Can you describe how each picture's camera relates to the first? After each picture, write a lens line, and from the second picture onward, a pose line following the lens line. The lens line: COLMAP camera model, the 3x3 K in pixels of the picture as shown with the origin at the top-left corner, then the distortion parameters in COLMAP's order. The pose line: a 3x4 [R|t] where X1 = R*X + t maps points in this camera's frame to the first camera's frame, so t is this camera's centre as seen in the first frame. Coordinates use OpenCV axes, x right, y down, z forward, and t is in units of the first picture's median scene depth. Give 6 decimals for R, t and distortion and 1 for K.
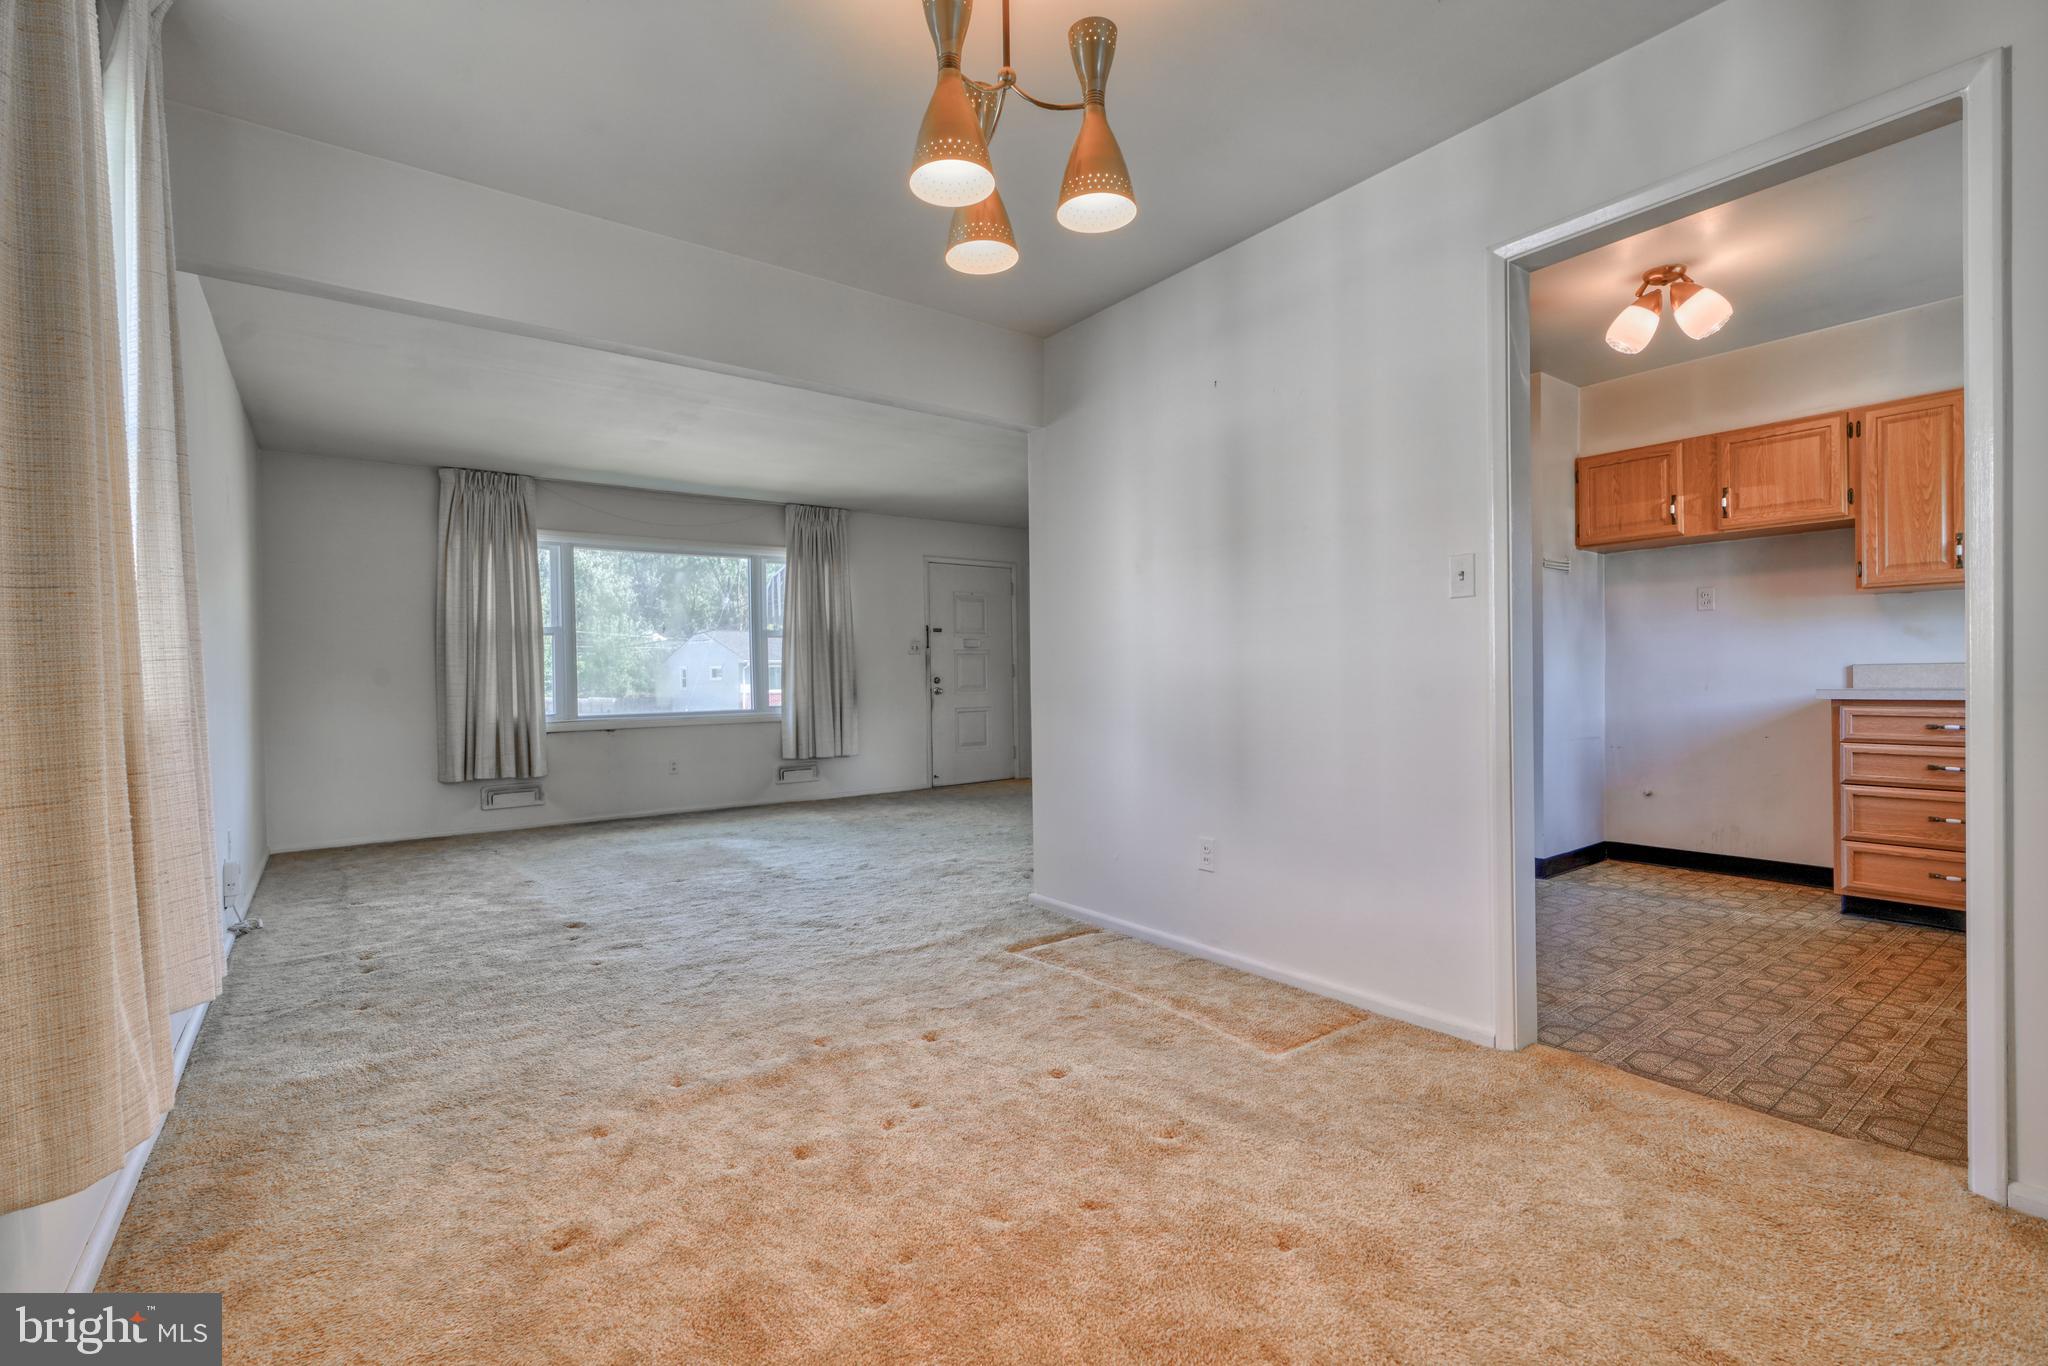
lens RADIAL K [[917.3, 0, 1024.0], [0, 917.3, 683.0], [0, 0, 1]] dist [-0.014958, 0.008874]
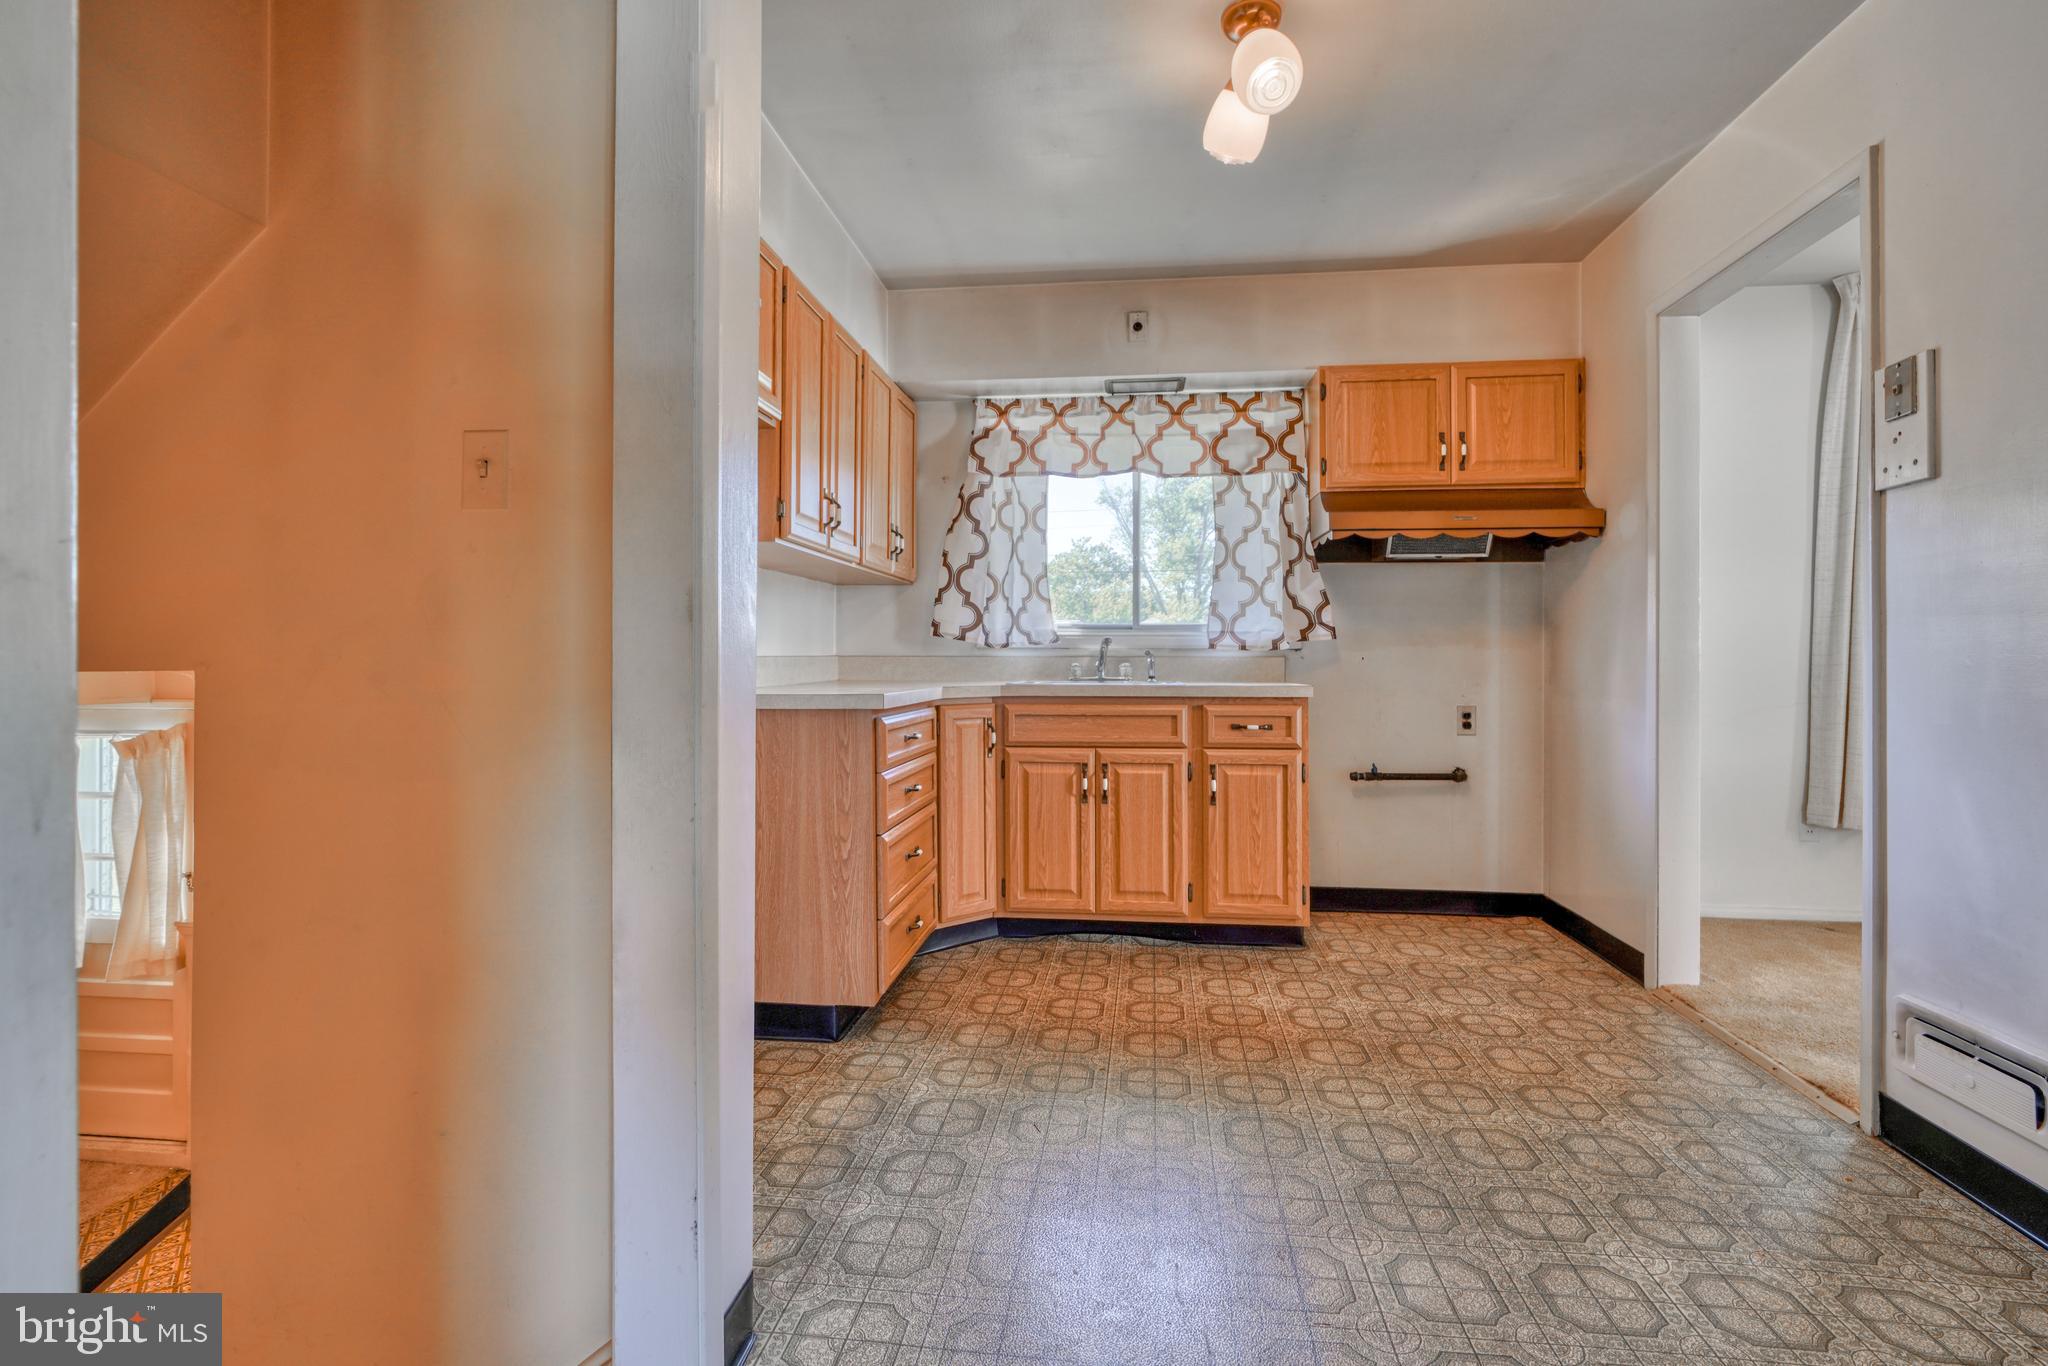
lens RADIAL K [[935.2, 0, 1031.1], [0, 935.2, 657.4], [0, 0, 1]] dist [-0.015132, 0.007686]
pose [[-0.717044, 0.016936, 0.696822, 0.326928], [0.011968, 0.999857, -0.011986, -0.009147], [-0.696925, -0.000255, -0.717144, 1.352275]]
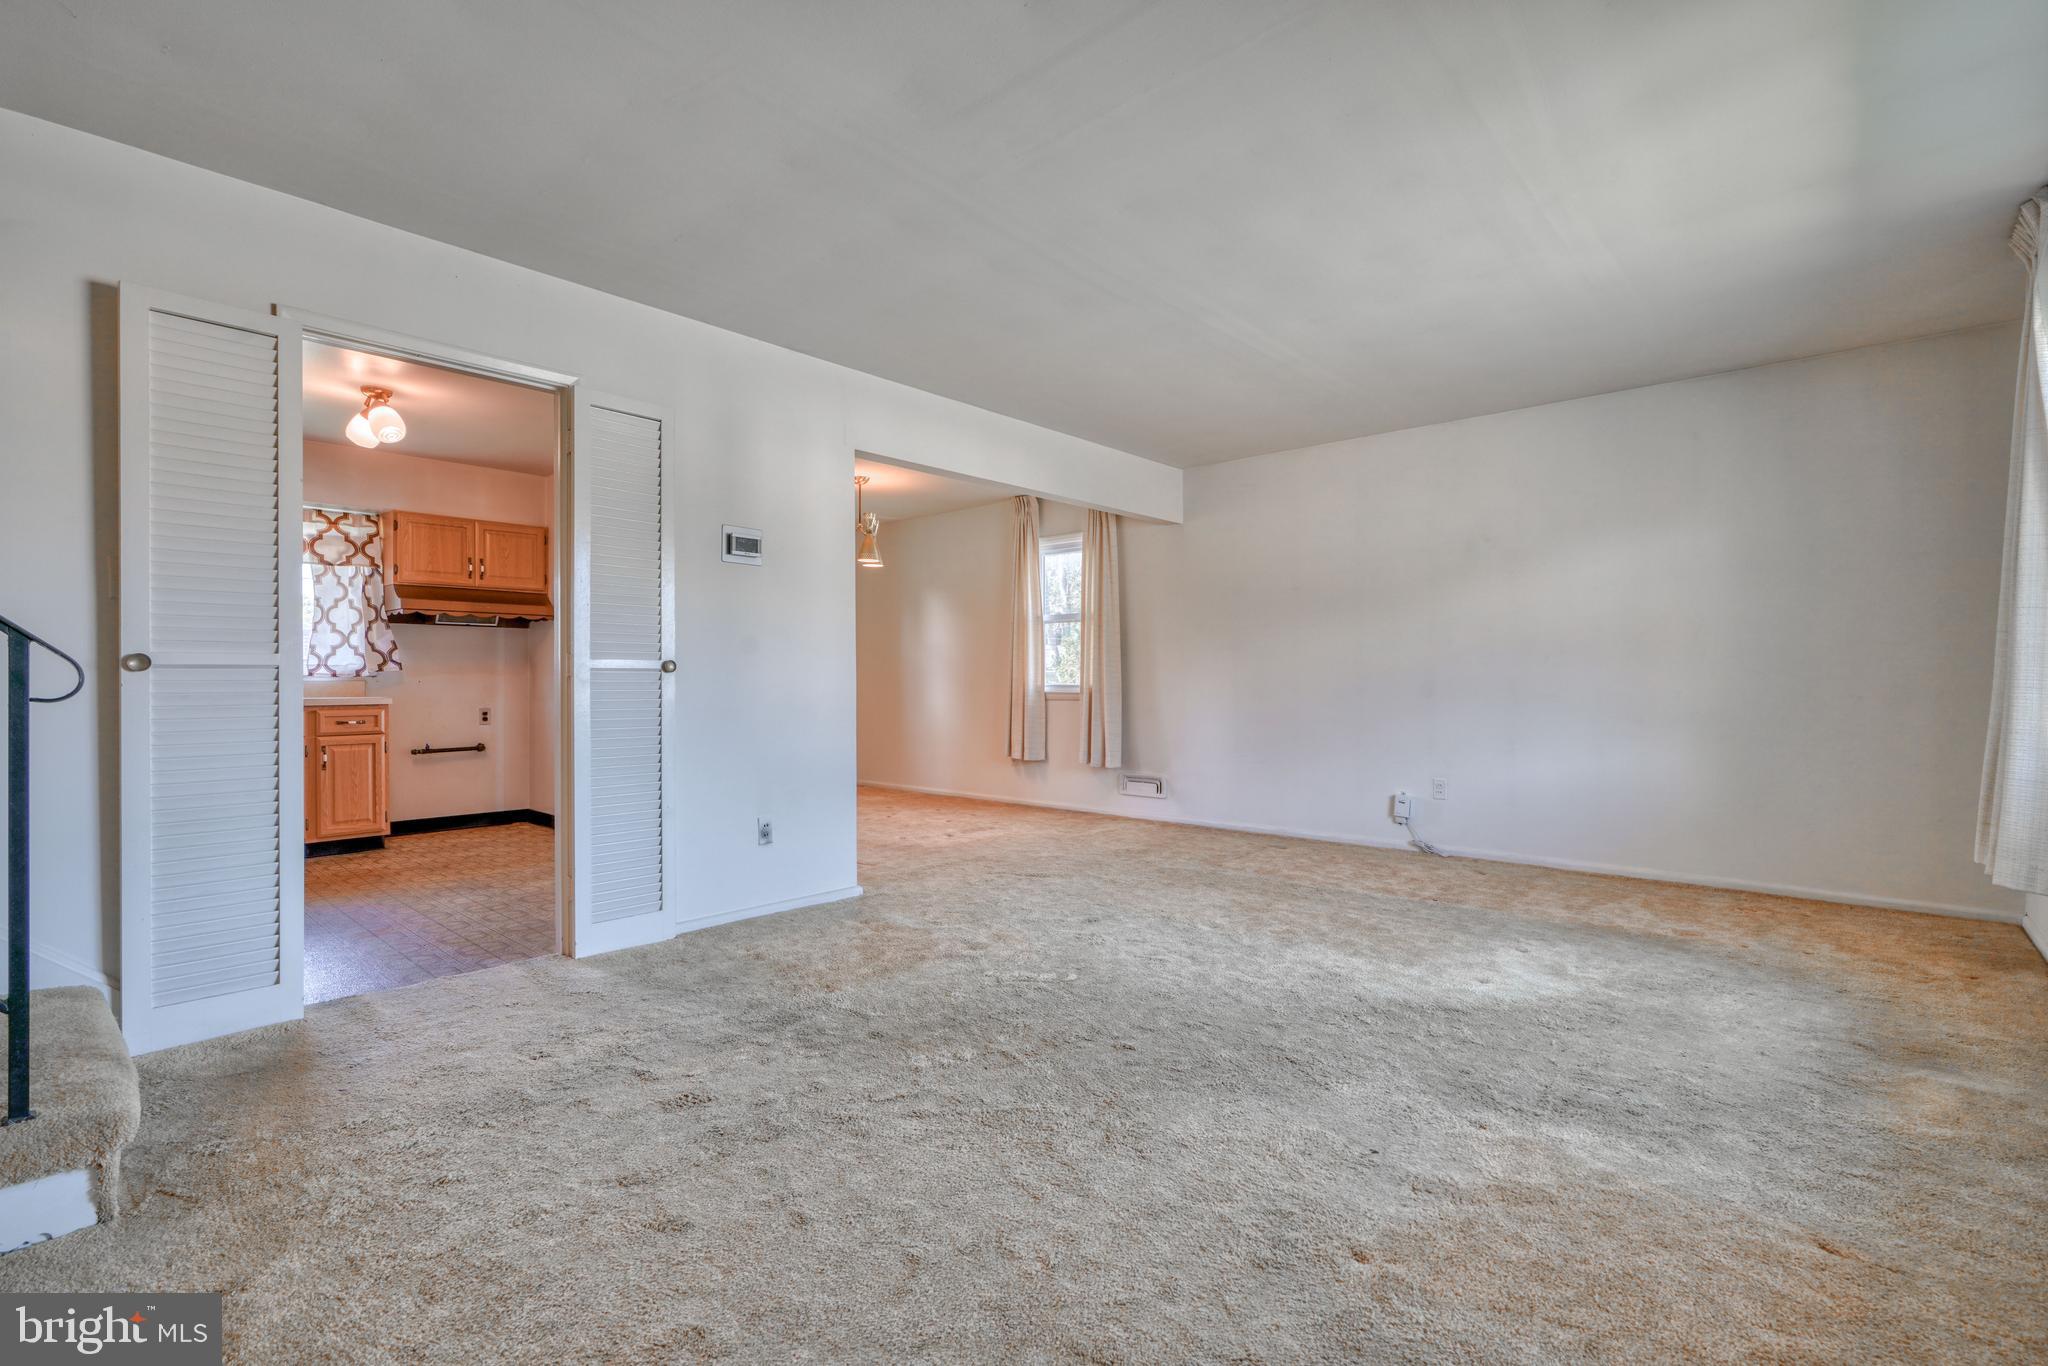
lens RADIAL K [[919.5, 0, 1025.0], [0, 919.5, 674.7], [0, 0, 1]] dist [-0.017476, 0.008865]
pose [[-0.982574, 0.017957, -0.185004, 0.011817], [0.017823, 0.999838, 0.002389, -0.012571], [0.185017, -0.000950, -0.982735, 2.181298]]
